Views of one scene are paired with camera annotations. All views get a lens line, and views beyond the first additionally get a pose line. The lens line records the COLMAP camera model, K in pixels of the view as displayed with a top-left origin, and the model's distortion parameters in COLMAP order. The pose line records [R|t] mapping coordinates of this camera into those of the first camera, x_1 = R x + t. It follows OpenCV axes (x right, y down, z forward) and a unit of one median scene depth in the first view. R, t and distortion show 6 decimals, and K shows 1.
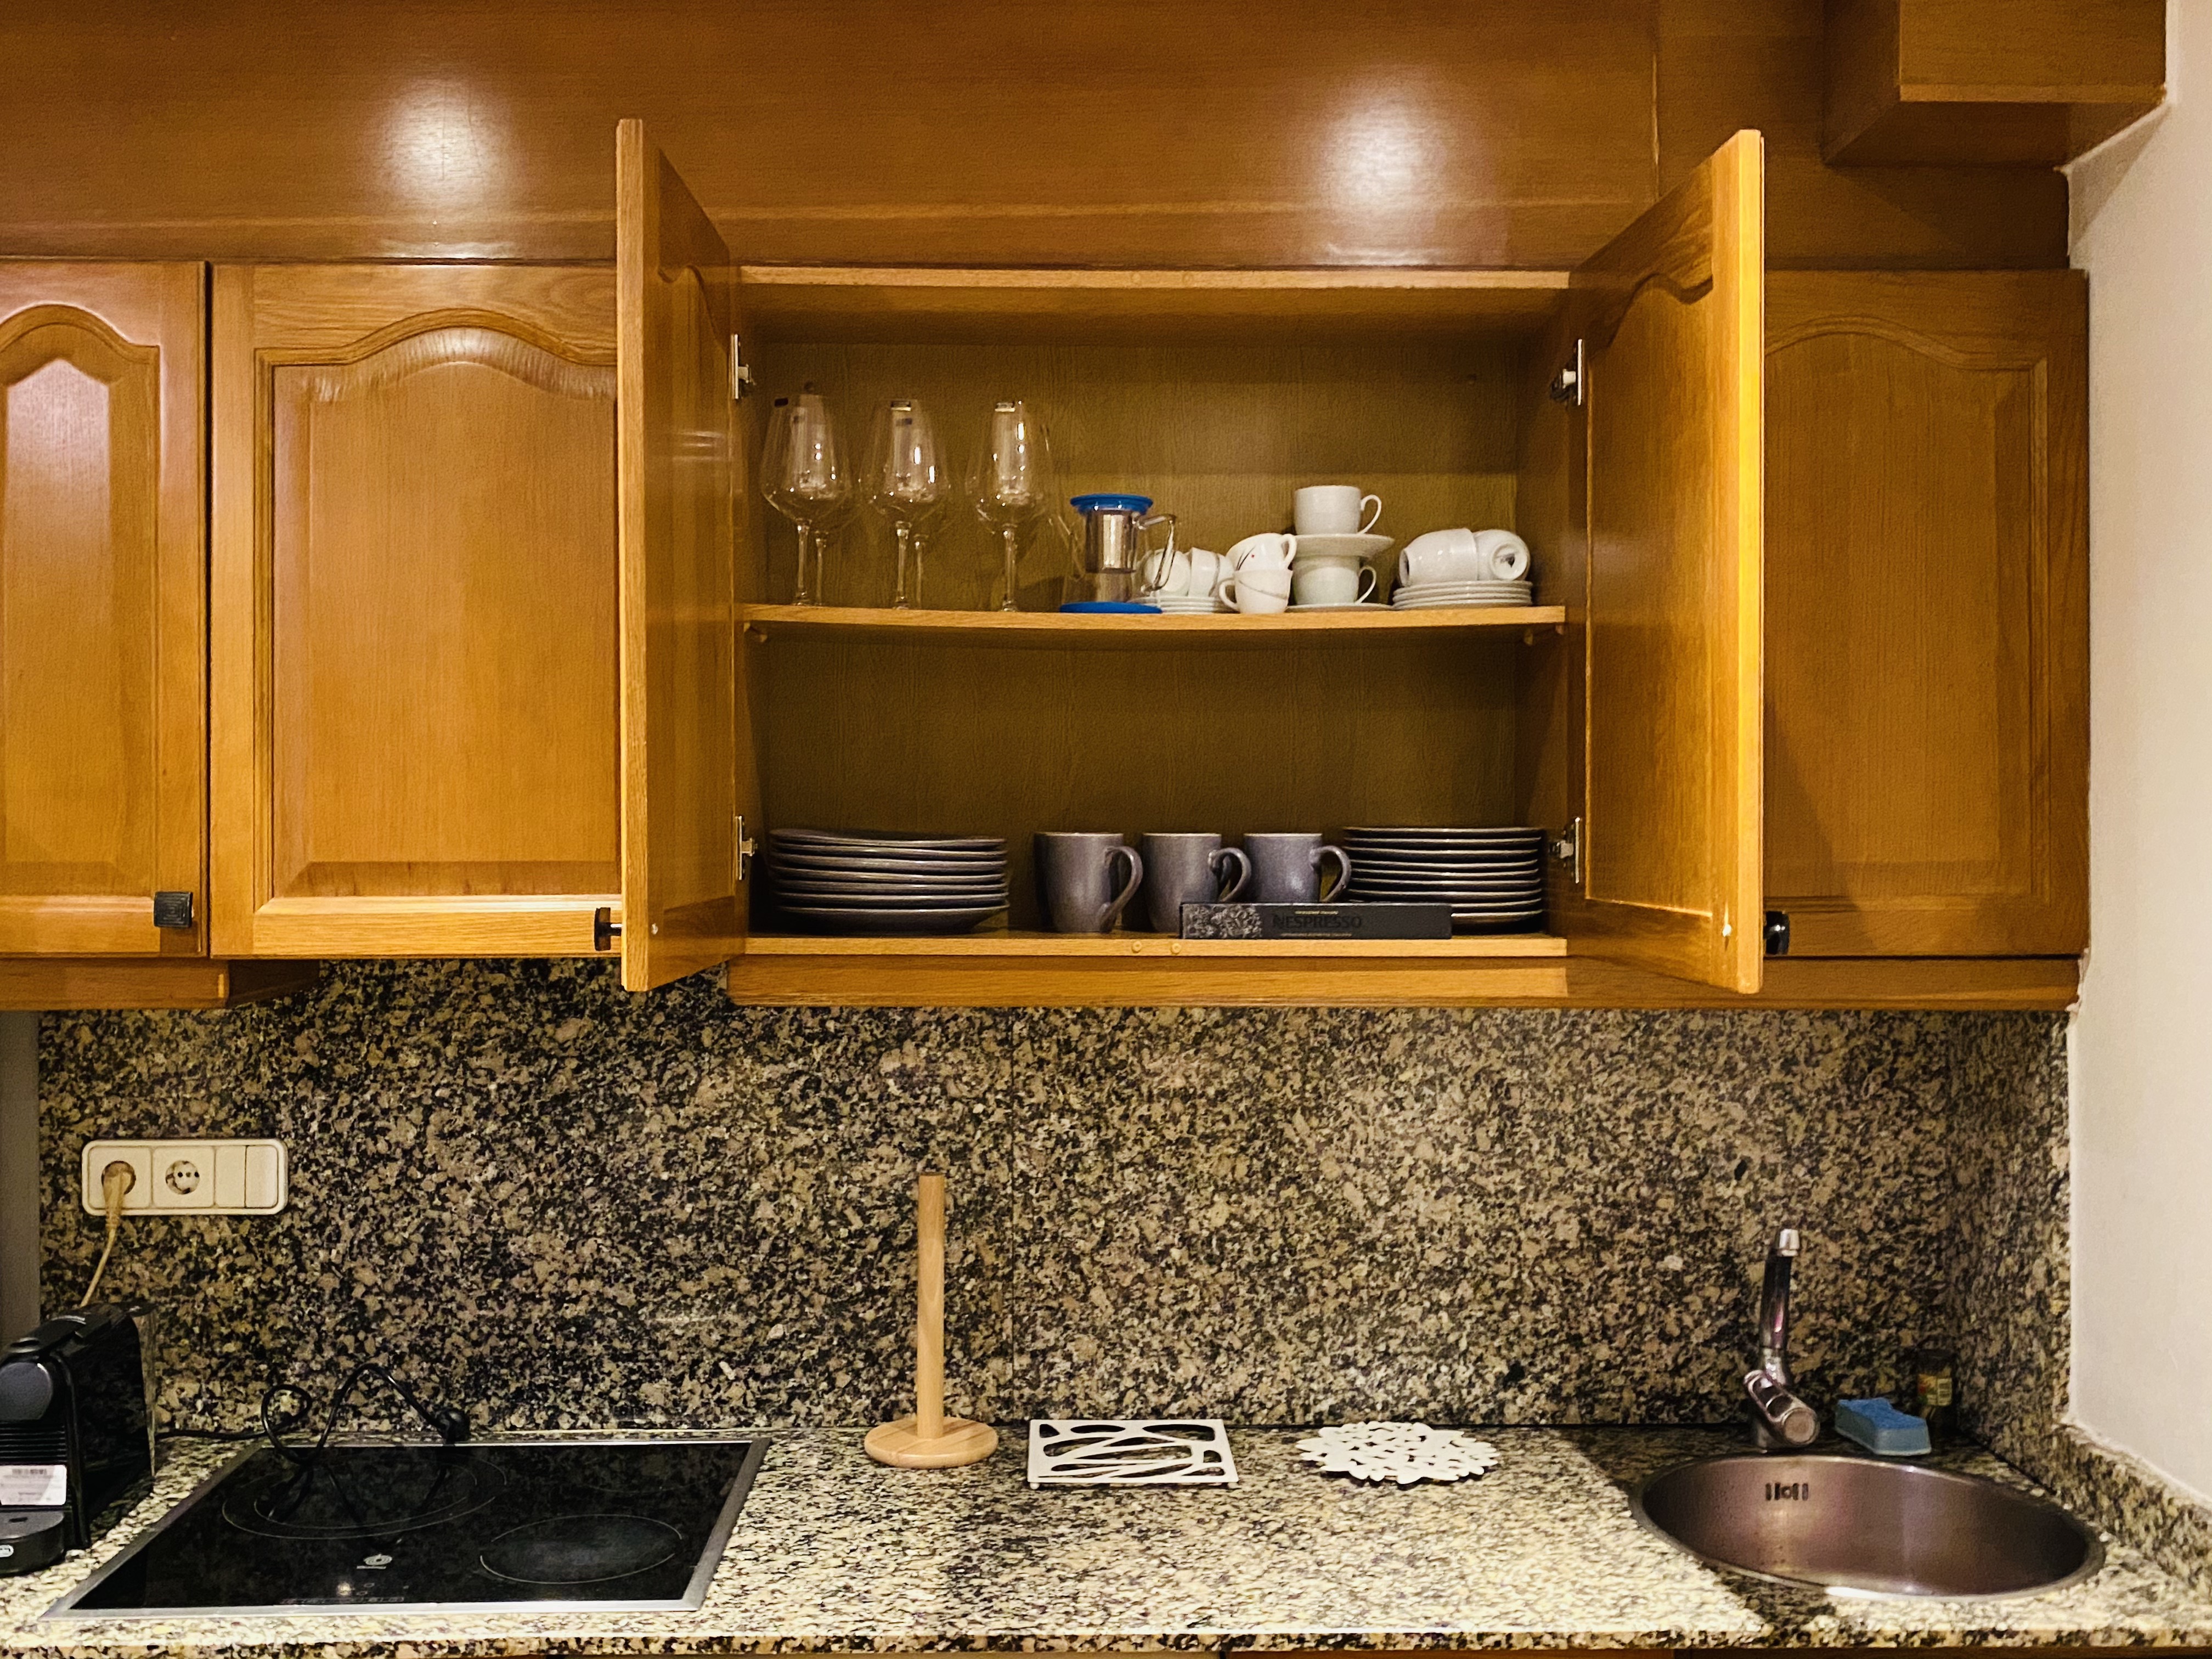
lens RADIAL K [[2025.8, 0, 1076.8], [0, 2025.8, 817.7], [0, 0, 1]] dist [0.163564, -0.551609]
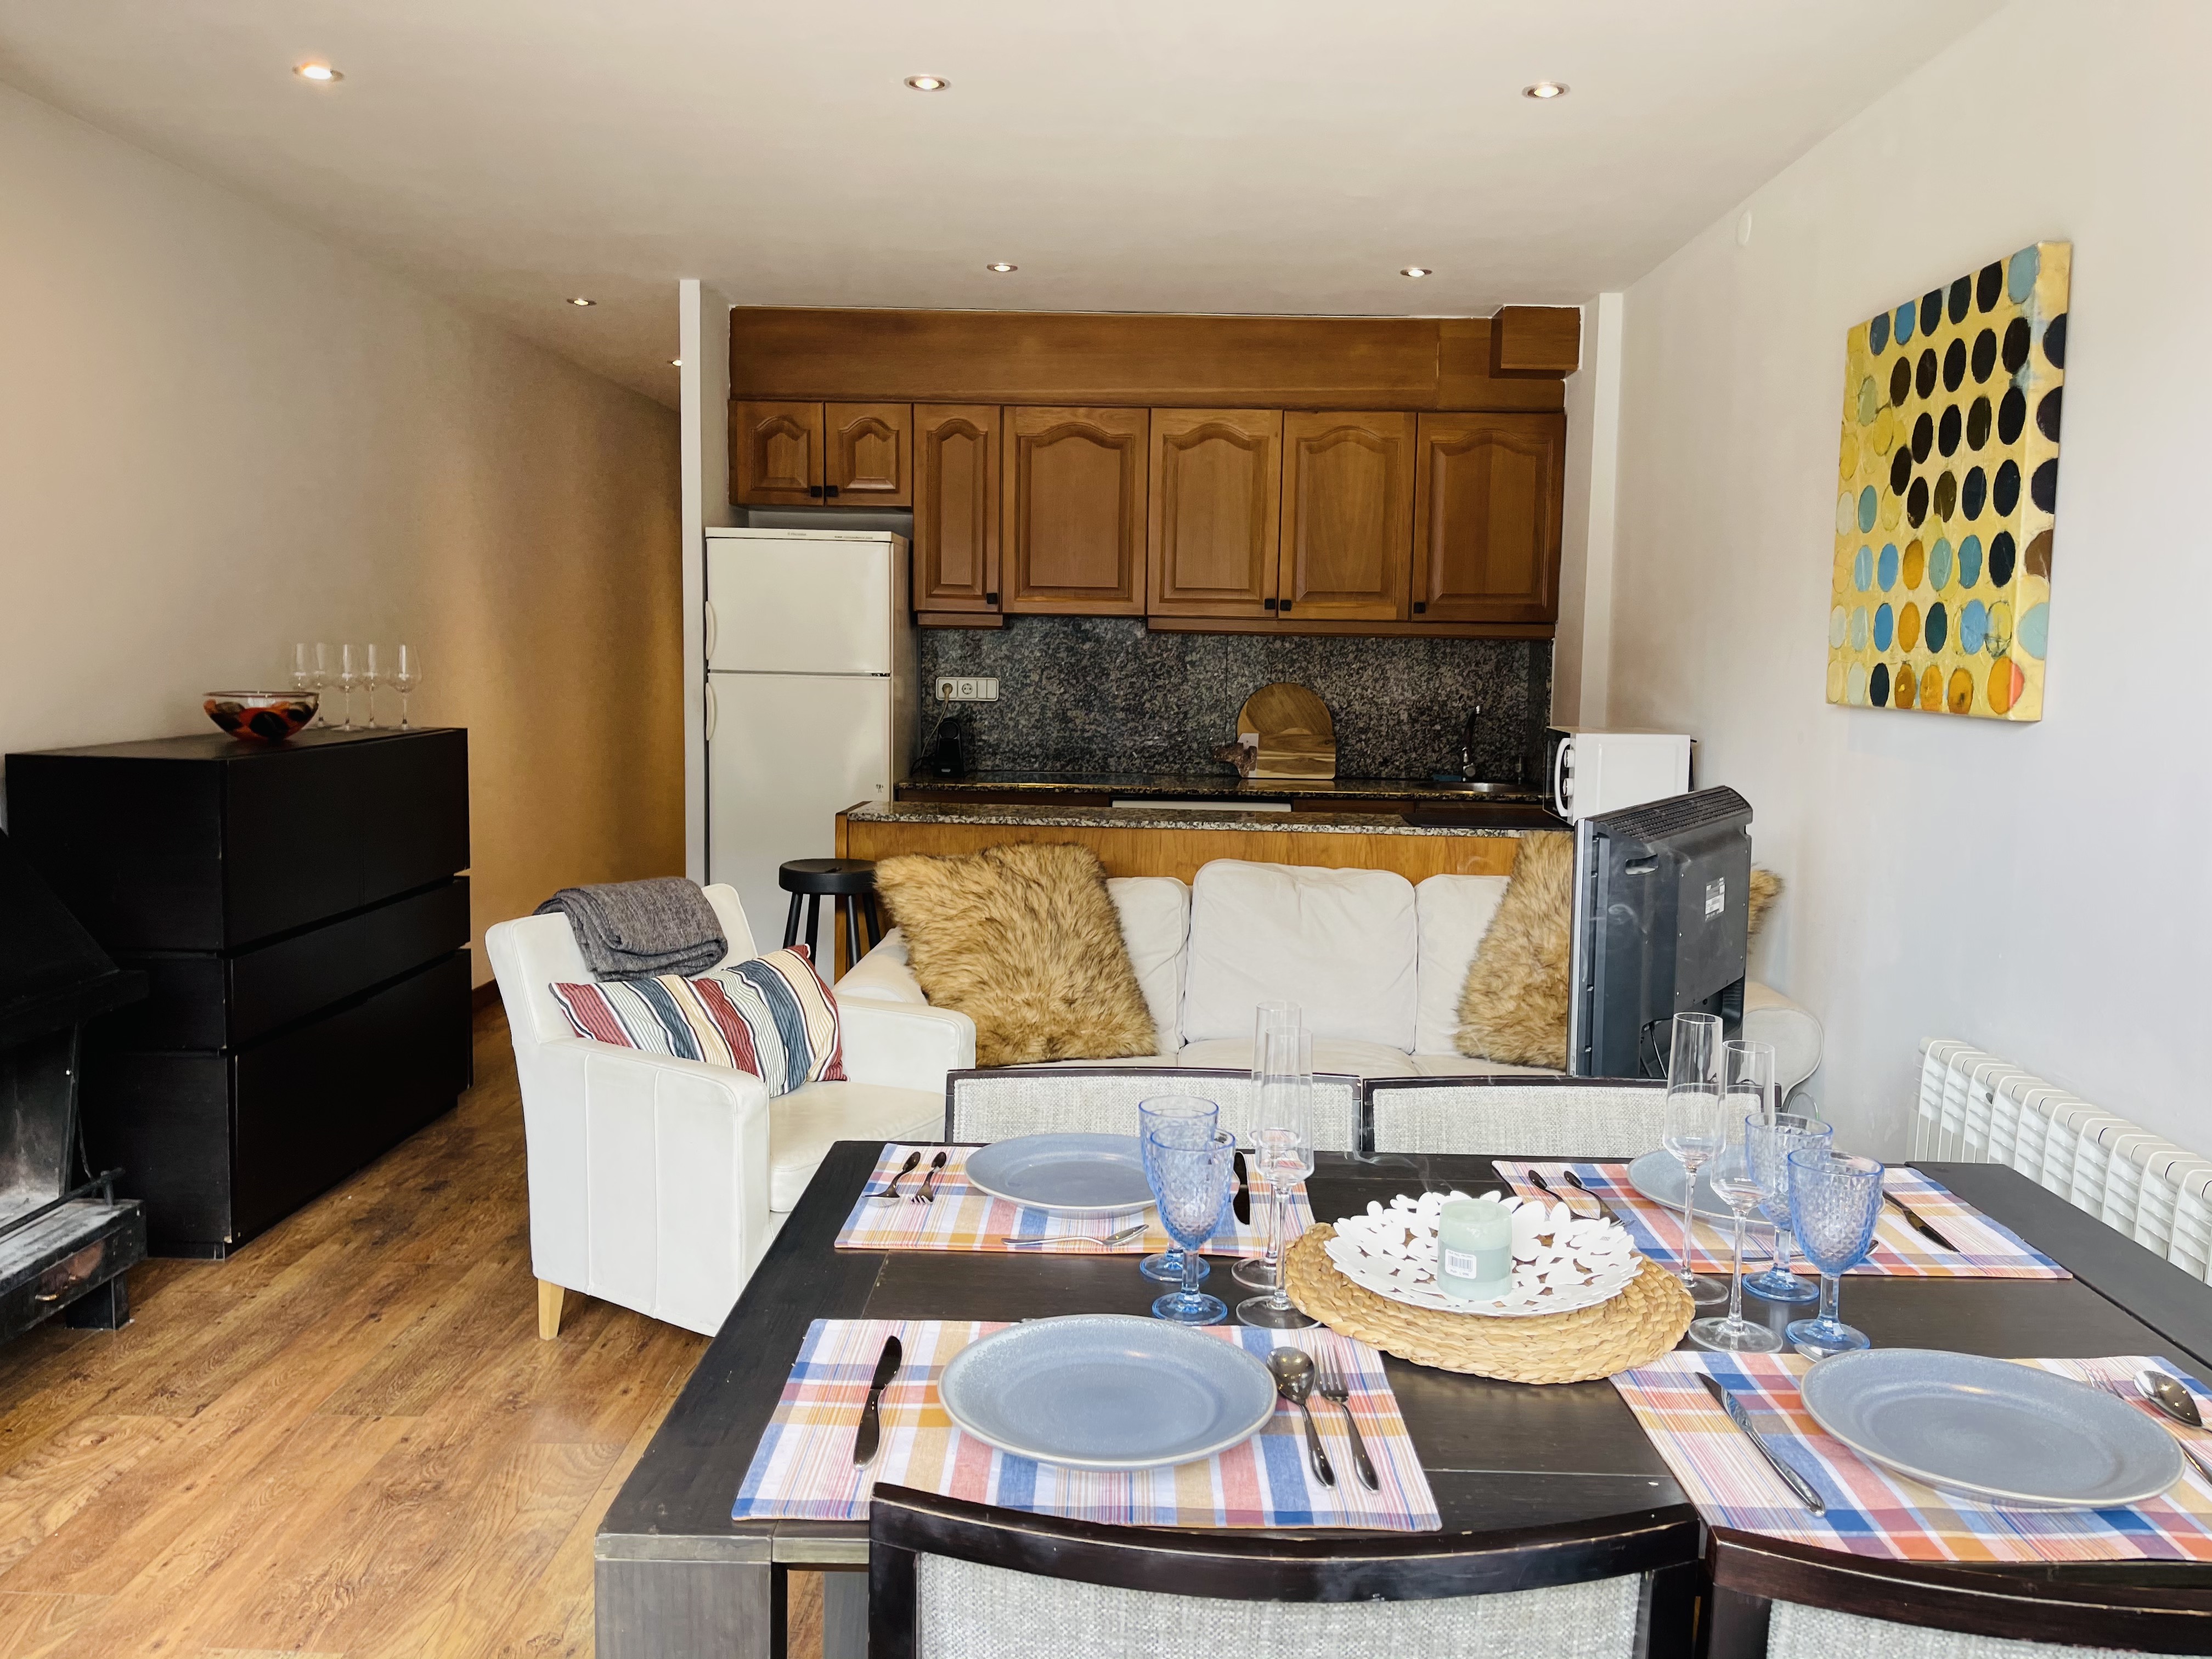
lens RADIAL K [[1657.7, 0, 1106.0], [0, 1657.7, 829.5], [0, 0, 1]] dist [0.098666, -0.209500]
pose [[0.999109, 0.022659, -0.035604, -0.118662], [-0.018863, 0.994446, 0.103547, 0.117112], [0.037752, -0.102784, 0.993987, -1.537246]]
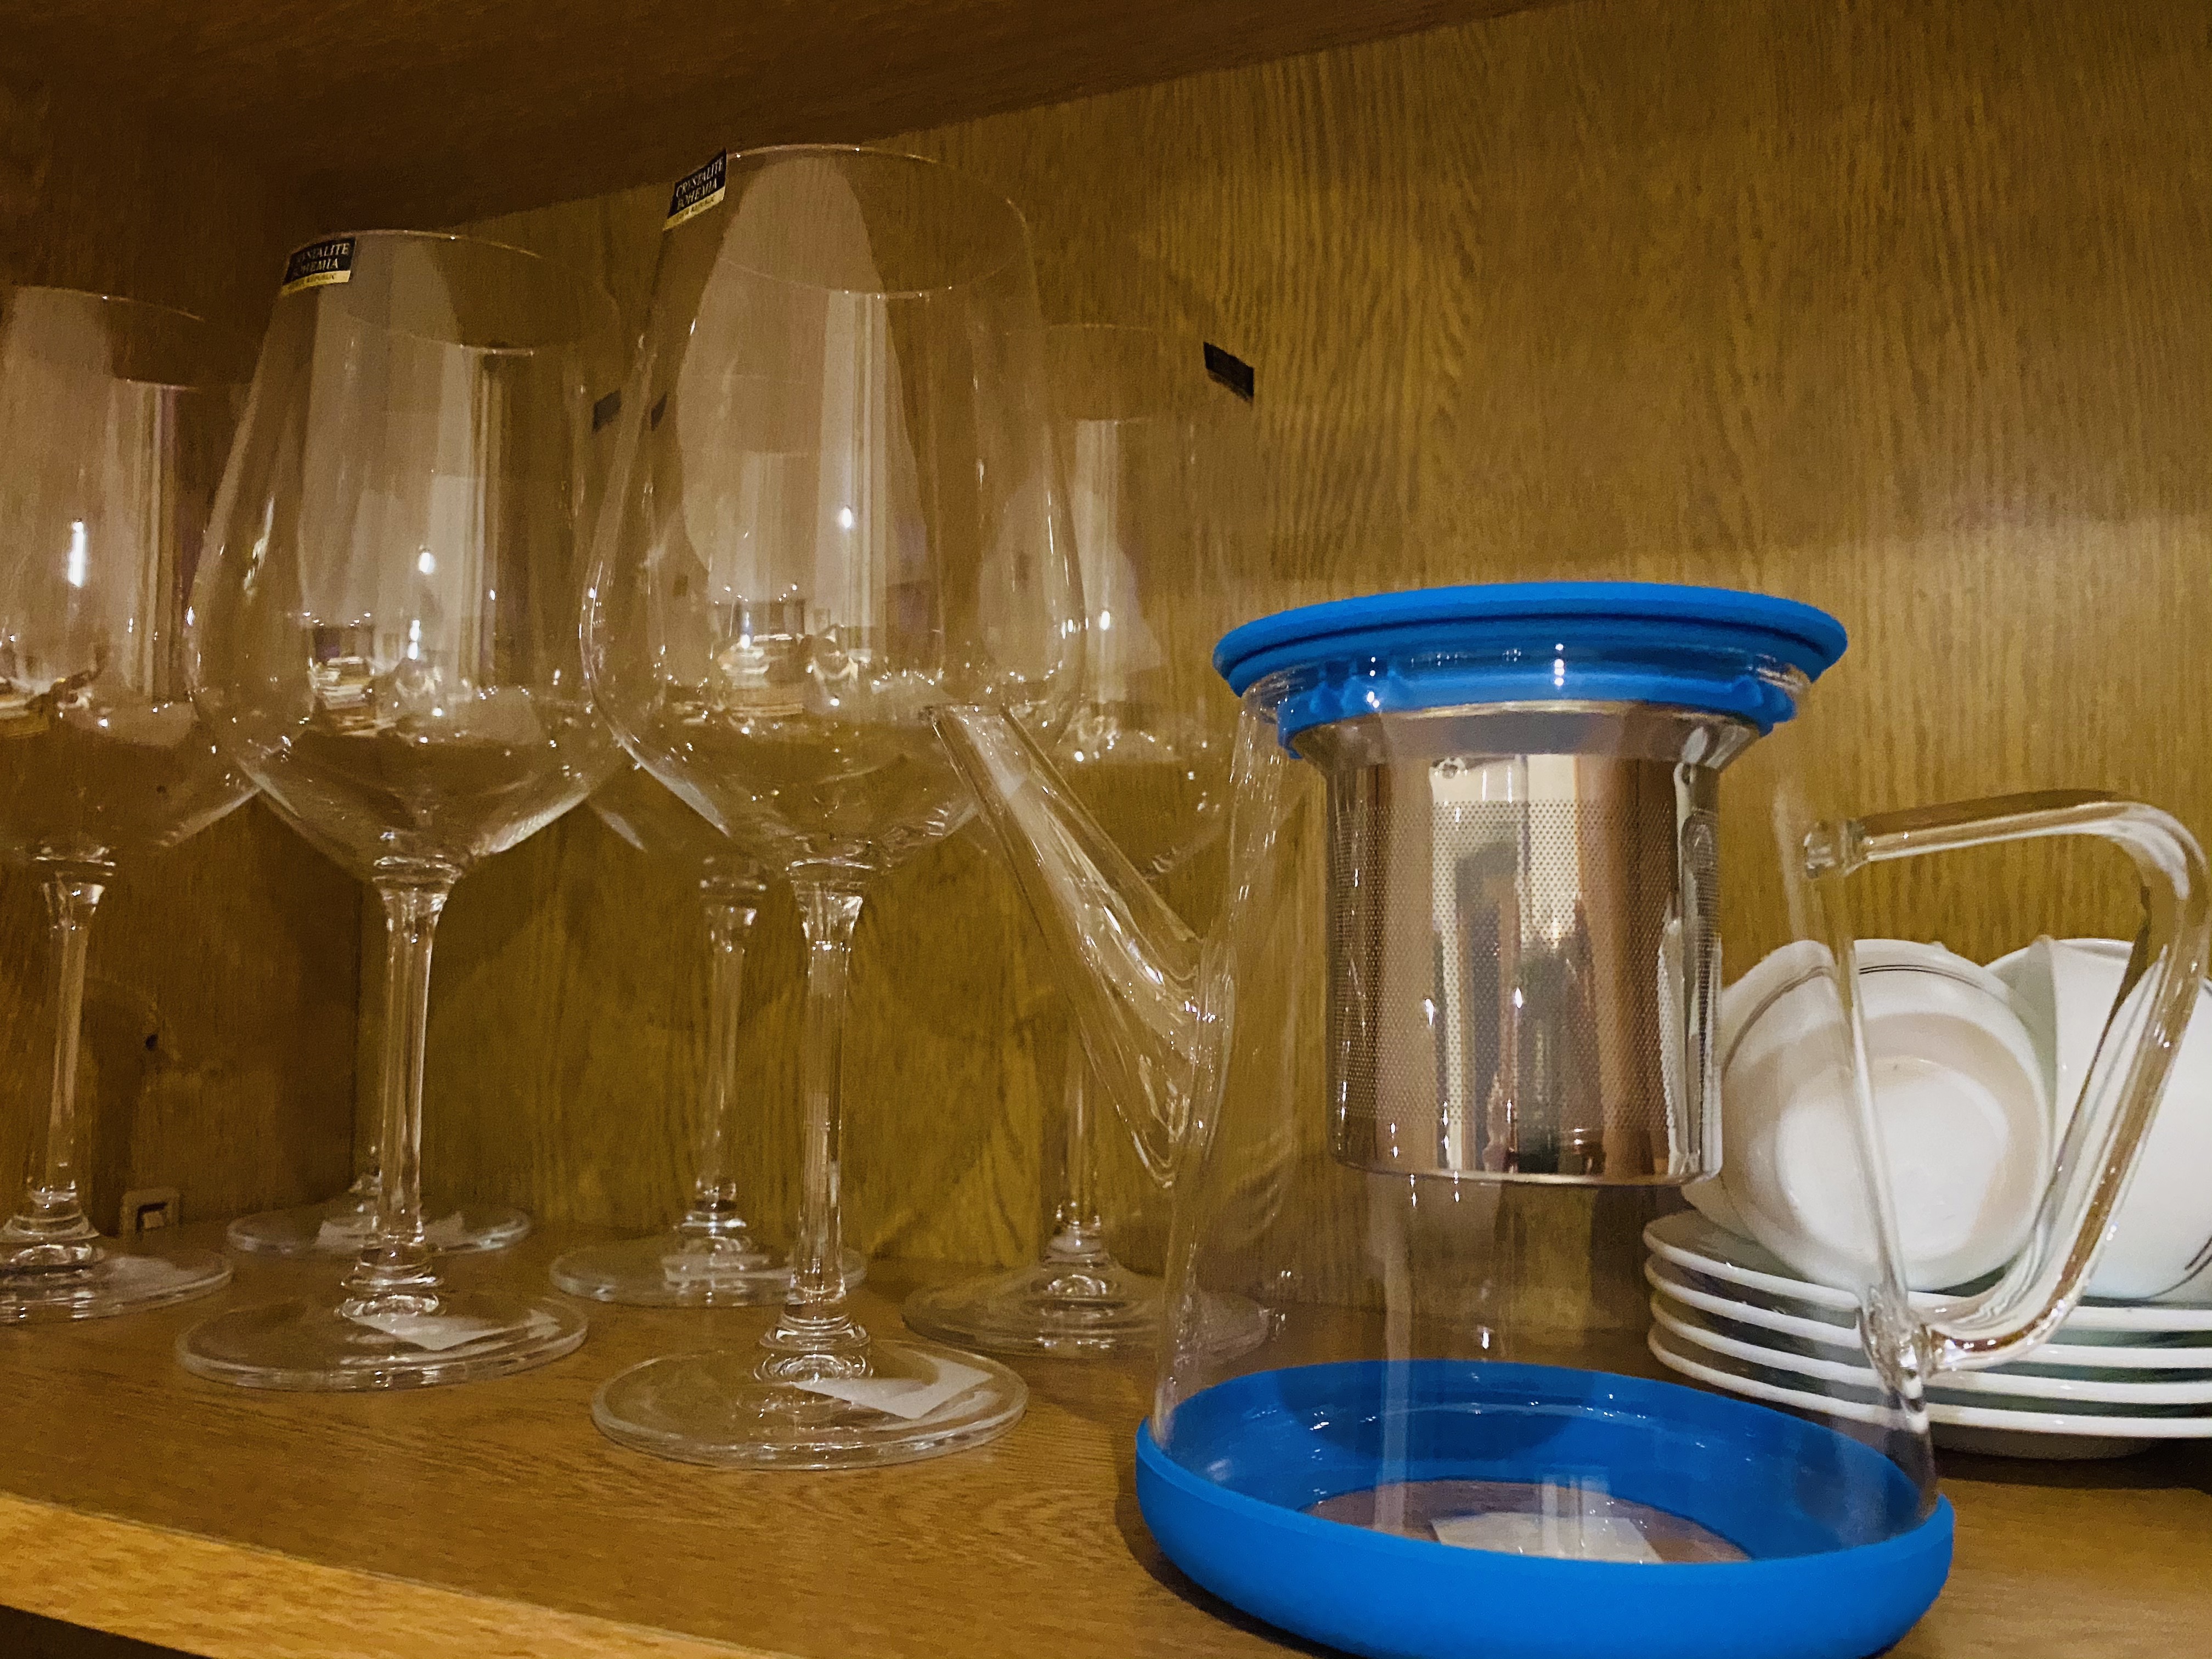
lens RADIAL K [[1616.7, 0, 1109.0], [0, 1616.7, 812.6], [0, 0, 1]] dist [0.040579, -0.062947]
pose [[0.921664, -0.018714, -0.387537, 0.039270], [-0.008291, 0.997658, -0.067895, -0.134468], [0.387900, 0.065789, 0.919350, 0.877158]]
